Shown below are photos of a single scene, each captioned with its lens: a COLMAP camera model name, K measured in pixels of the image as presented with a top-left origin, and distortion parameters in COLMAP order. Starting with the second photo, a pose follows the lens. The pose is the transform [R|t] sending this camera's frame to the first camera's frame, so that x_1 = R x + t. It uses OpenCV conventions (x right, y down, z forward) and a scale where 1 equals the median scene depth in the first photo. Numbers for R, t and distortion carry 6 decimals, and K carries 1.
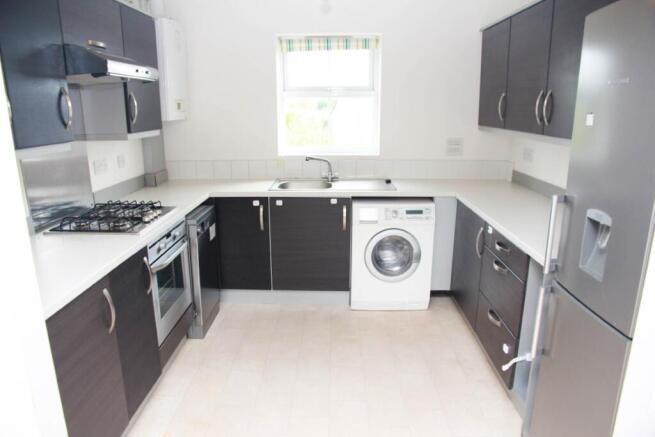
lens RADIAL K [[446.4, 0, 324.3], [0, 446.4, 219.8], [0, 0, 1]] dist [-0.088515, 0.037003]
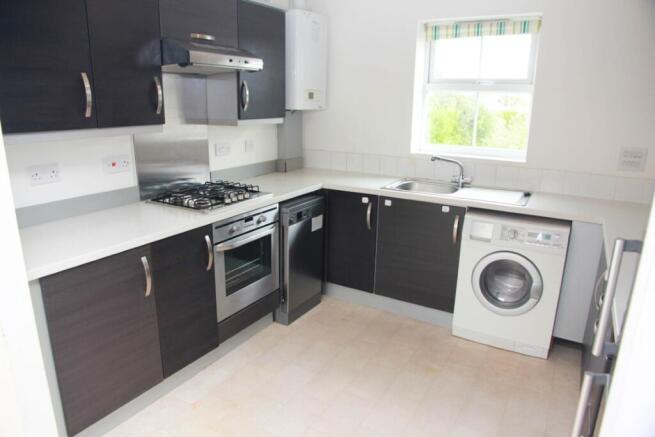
lens RADIAL K [[446.4, 0, 324.2], [0, 446.4, 222.2], [0, 0, 1]] dist [-0.088515, 0.037003]
pose [[0.871157, 0.145857, -0.468840, 0.222813], [-0.138378, 0.989087, 0.050586, -0.026843], [0.471102, 0.020809, 0.881833, 0.119962]]
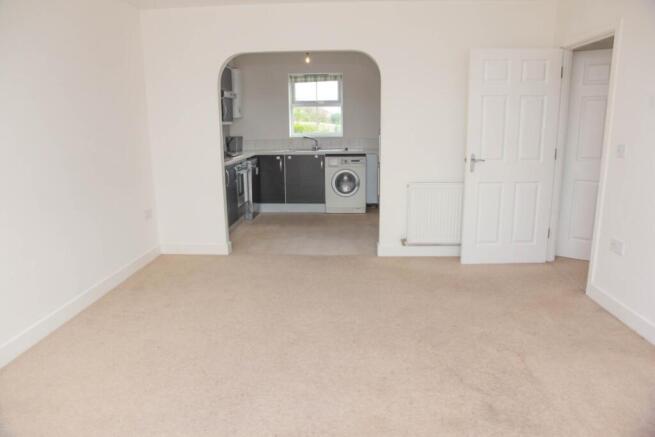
lens RADIAL K [[446.4, 0, 325.6], [0, 446.4, 219.3], [0, 0, 1]] dist [-0.088515, 0.037003]
pose [[0.999363, 0.000531, -0.035692, 0.134090], [-0.001694, 0.999468, -0.032571, 0.305718], [0.035656, 0.032611, 0.998832, -0.998264]]
